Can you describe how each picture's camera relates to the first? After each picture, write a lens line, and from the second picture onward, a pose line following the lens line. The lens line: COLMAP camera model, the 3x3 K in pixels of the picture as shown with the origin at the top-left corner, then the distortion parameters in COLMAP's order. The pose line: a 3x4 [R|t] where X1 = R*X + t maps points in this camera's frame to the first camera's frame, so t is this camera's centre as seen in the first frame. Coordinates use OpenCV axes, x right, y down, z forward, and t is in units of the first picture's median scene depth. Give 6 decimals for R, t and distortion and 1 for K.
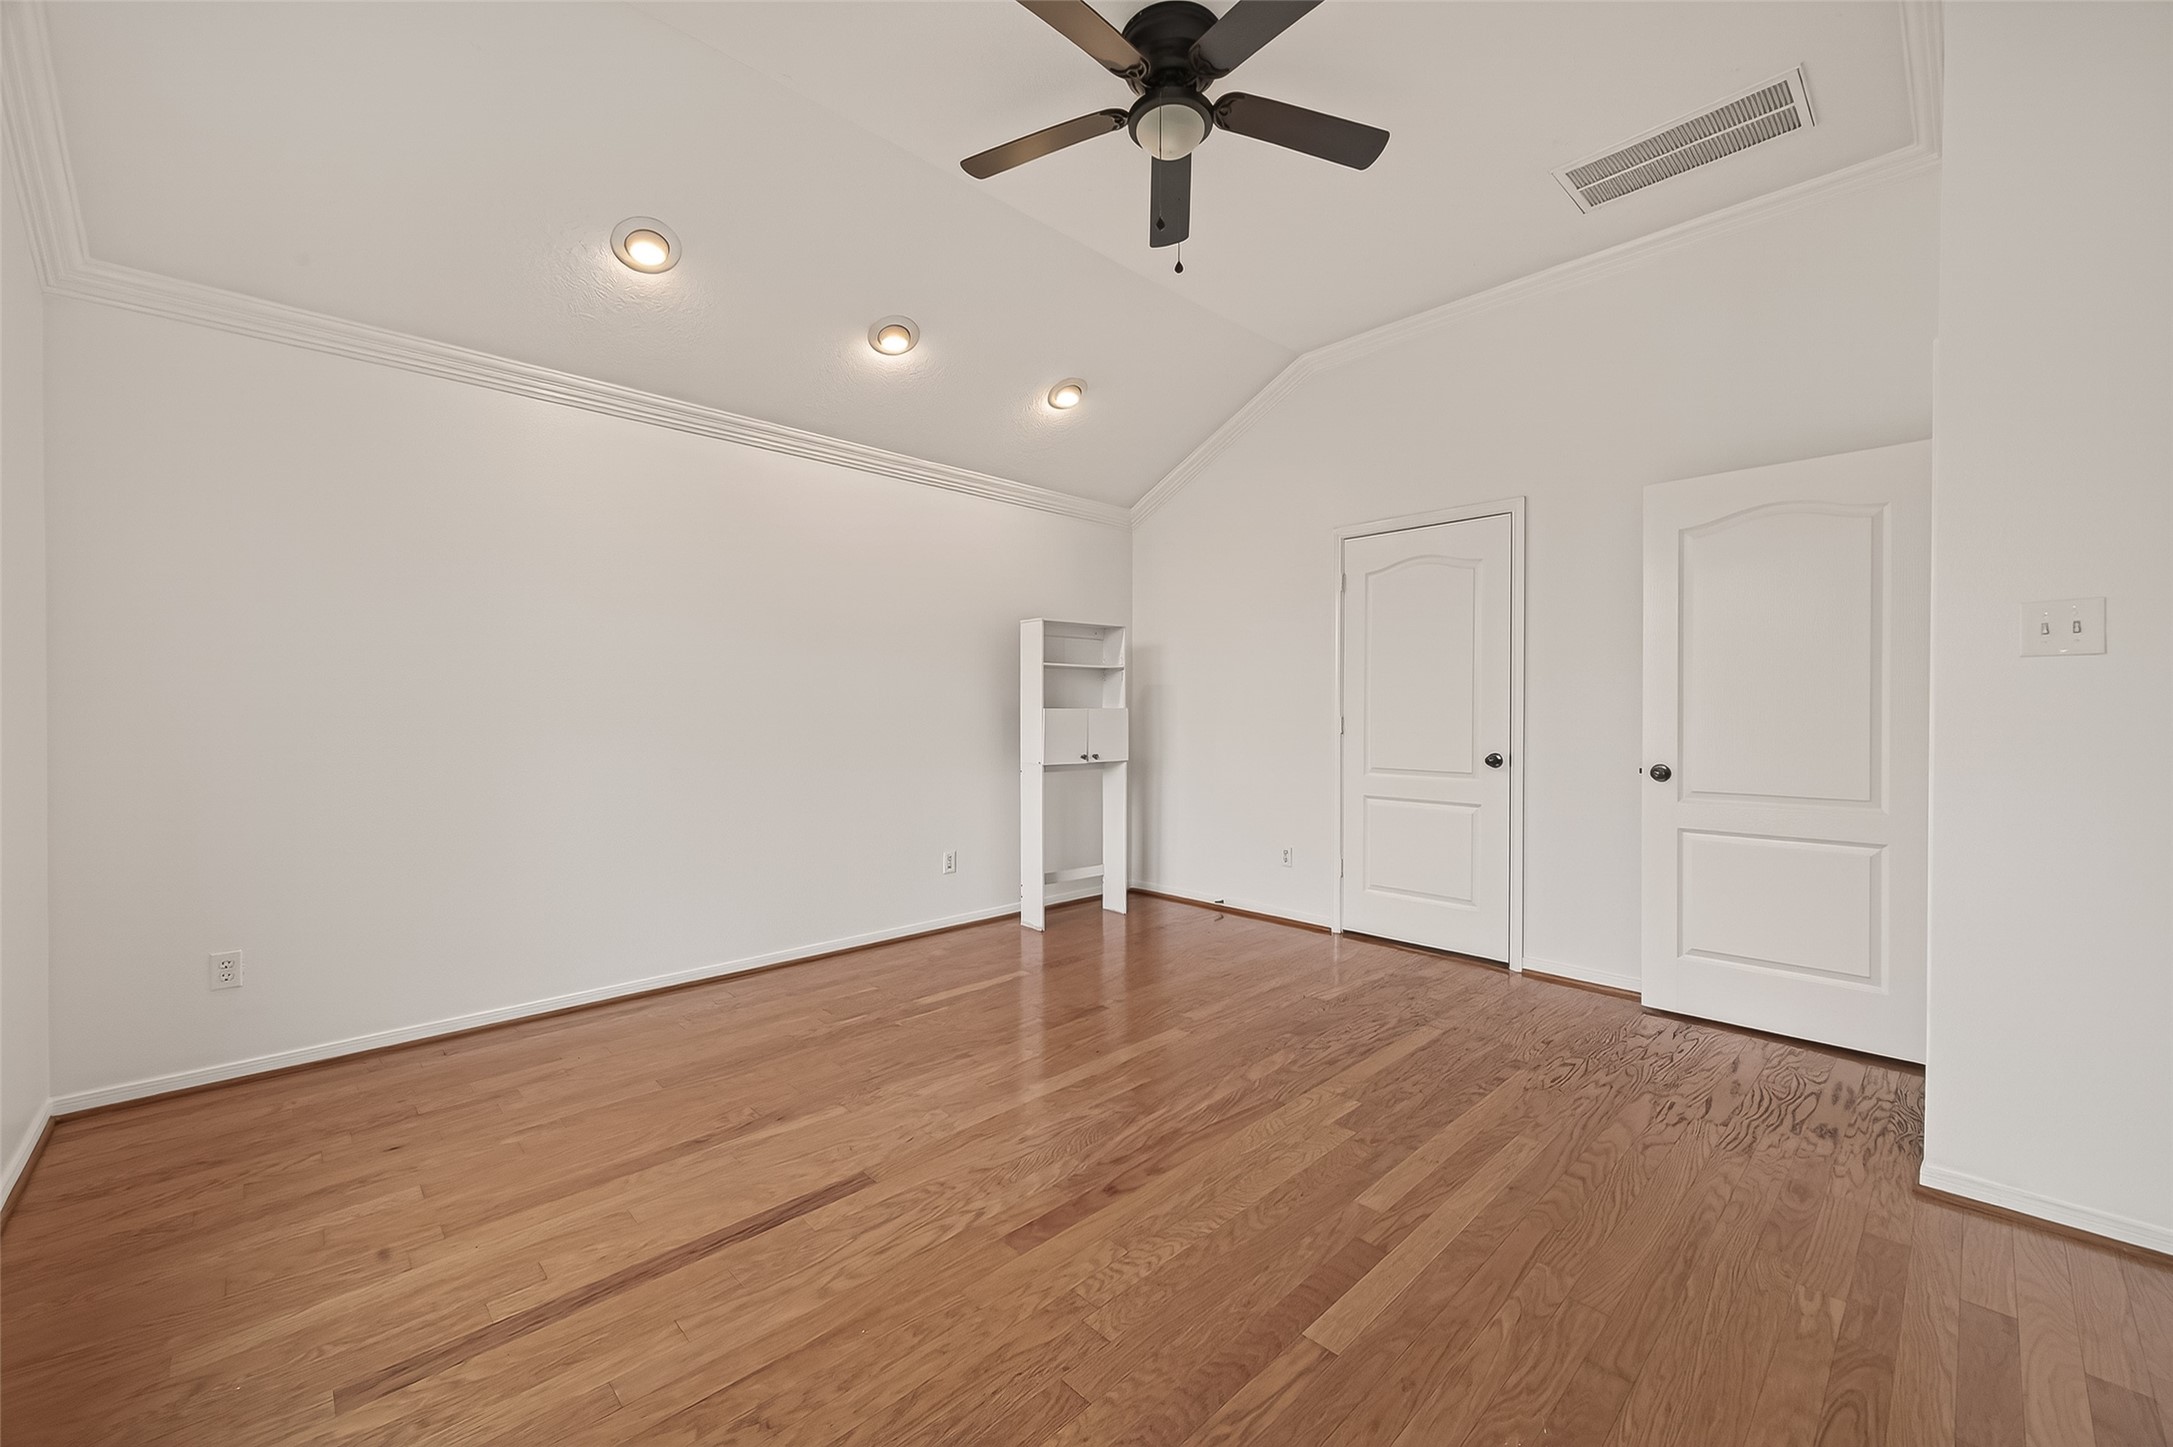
lens RADIAL K [[857.7, 0, 1088.4], [0, 857.7, 719.6], [0, 0, 1]] dist [-0.001126, -0.000526]
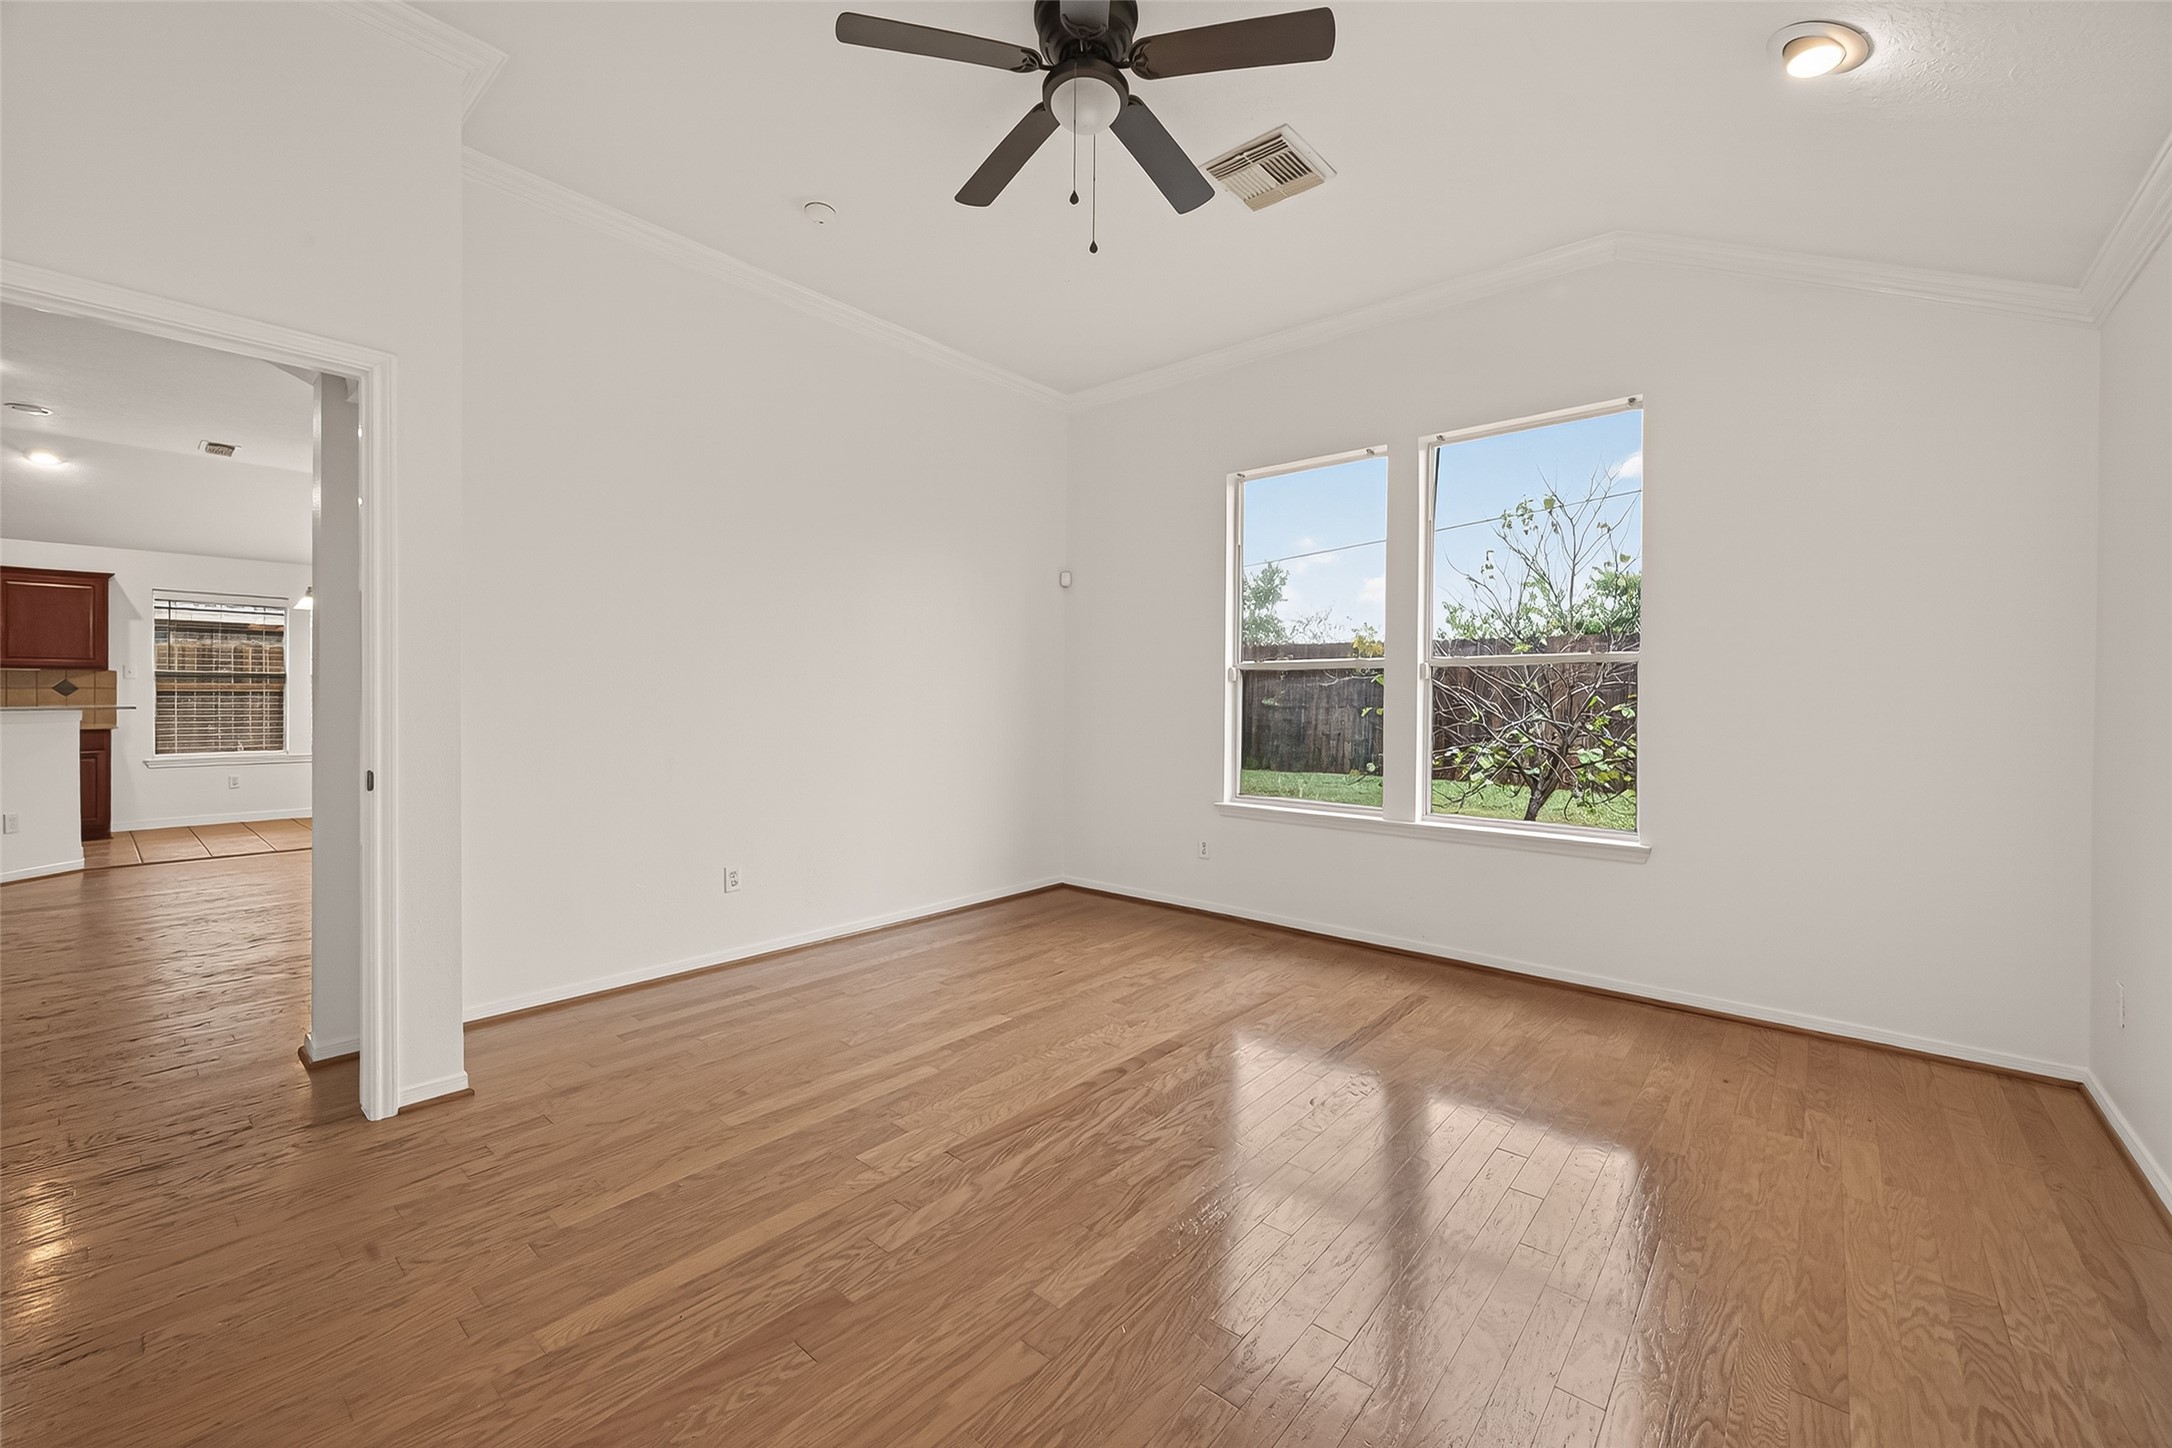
lens RADIAL K [[858.5, 0, 1079.0], [0, 858.5, 714.7], [0, 0, 1]] dist [0.002789, 0.000582]
pose [[-0.996471, -0.005637, -0.083747, 0.166443], [-0.008071, 0.999554, 0.028755, -0.030231], [0.083548, 0.029329, -0.996072, 1.865726]]
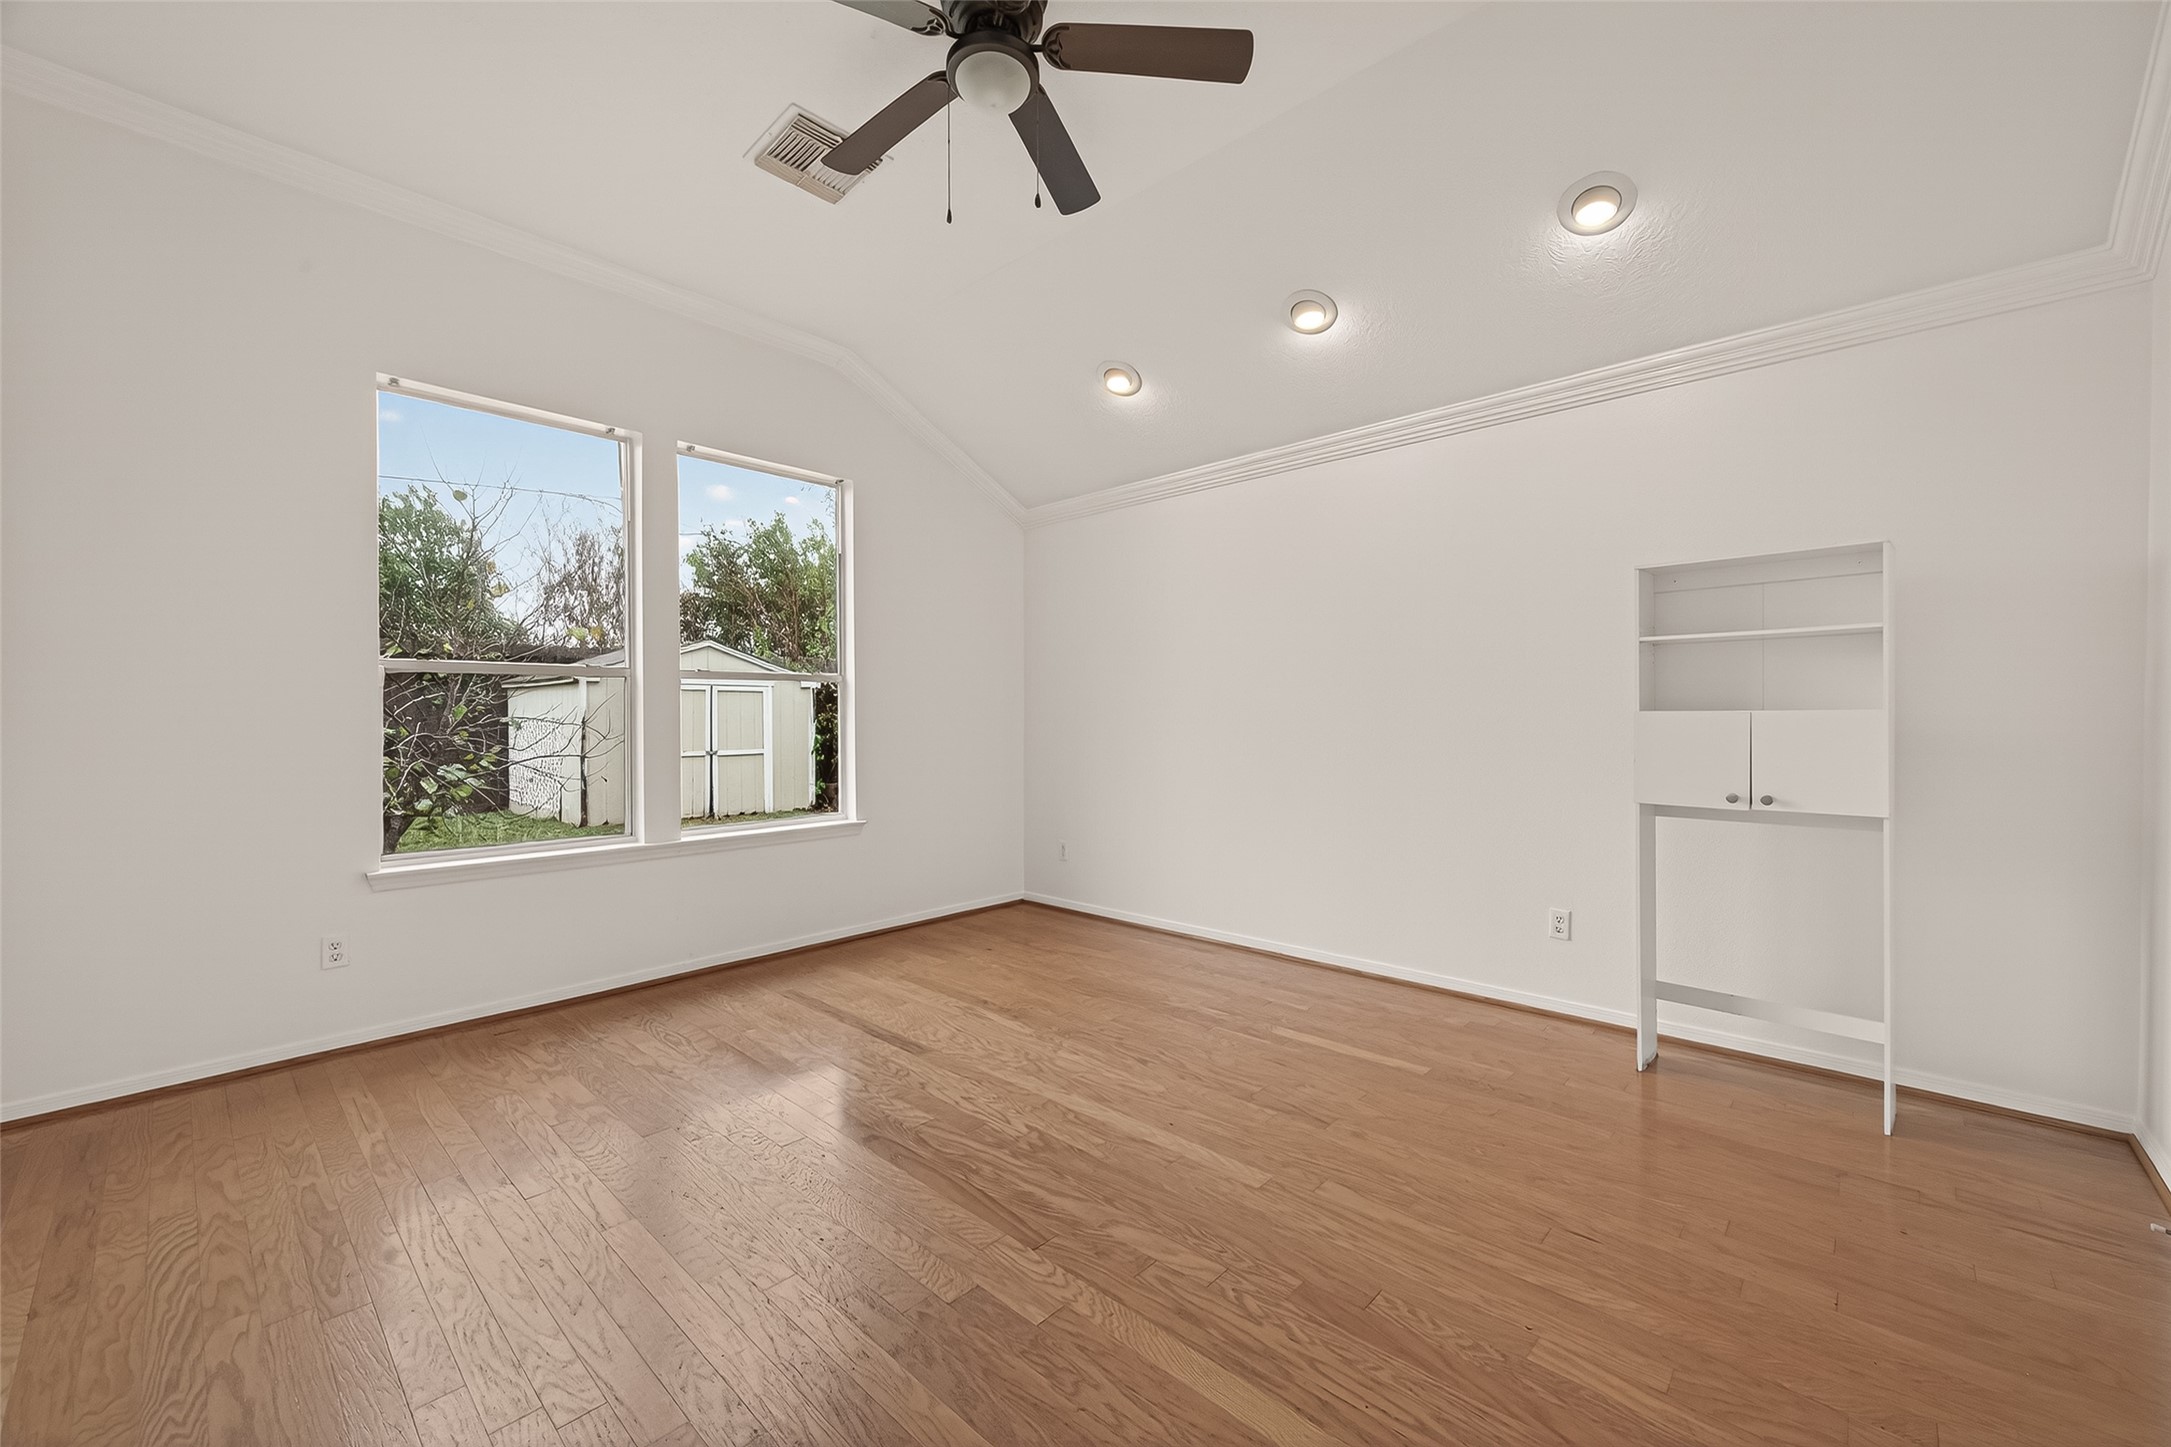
lens RADIAL K [[856.9, 0, 1087.4], [0, 856.9, 719.6], [0, 0, 1]] dist [-0.001126, -0.000526]
pose [[0.049493, 0.007220, -0.998748, 0.960521], [-0.005179, 0.999962, 0.006972, -0.017097], [0.998761, 0.004827, 0.049529, 0.997160]]
